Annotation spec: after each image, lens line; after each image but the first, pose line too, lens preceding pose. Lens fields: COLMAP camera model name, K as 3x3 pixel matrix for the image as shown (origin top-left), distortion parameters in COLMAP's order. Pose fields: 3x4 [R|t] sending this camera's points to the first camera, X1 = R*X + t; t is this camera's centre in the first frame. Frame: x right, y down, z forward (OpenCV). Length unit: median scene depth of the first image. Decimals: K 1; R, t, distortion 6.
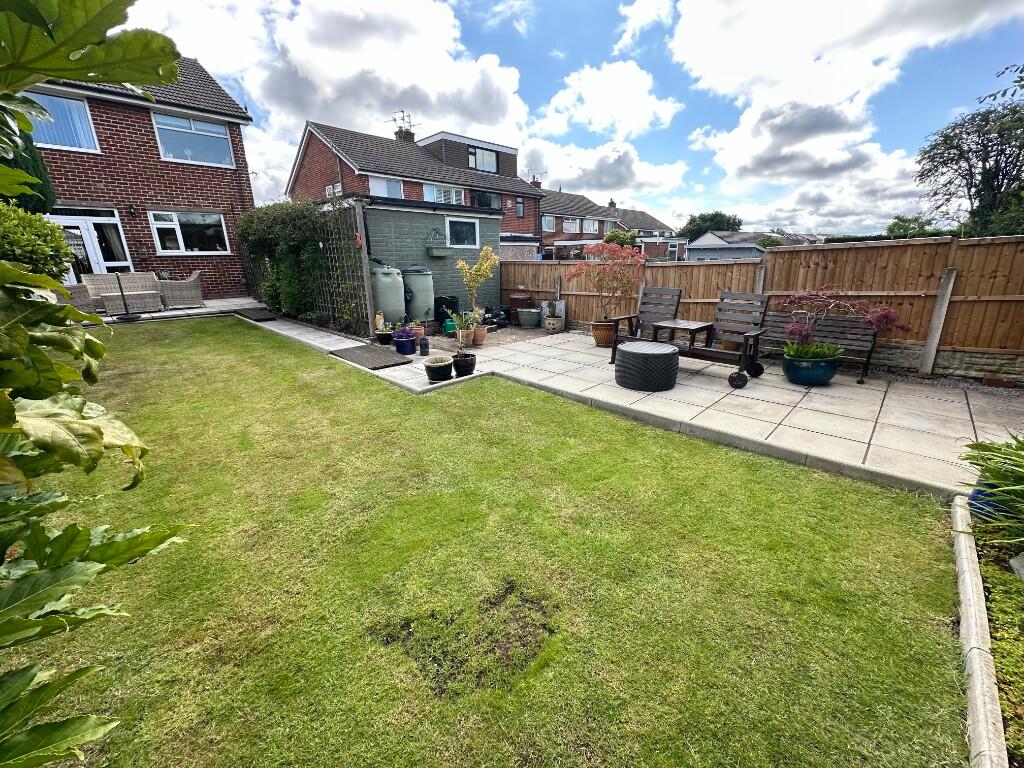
lens RADIAL K [[408.0, 0, 517.1], [0, 408.0, 382.8], [0, 0, 1]] dist [-0.004008, 0.000874]
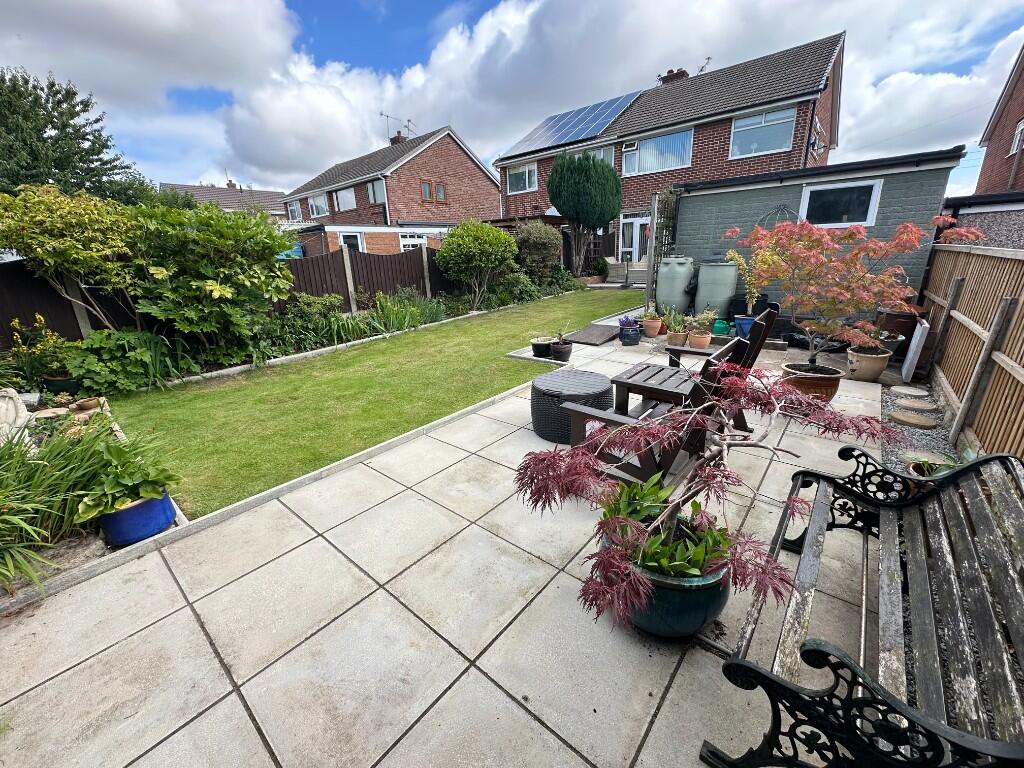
lens RADIAL K [[408.0, 0, 513.8], [0, 408.0, 388.0], [0, 0, 1]] dist [-0.004008, 0.000874]
pose [[0.055562, 0.324604, -0.944217, 0.609512], [-0.251656, 0.919699, 0.301367, -0.163900], [0.966220, 0.220873, 0.132789, 0.480448]]
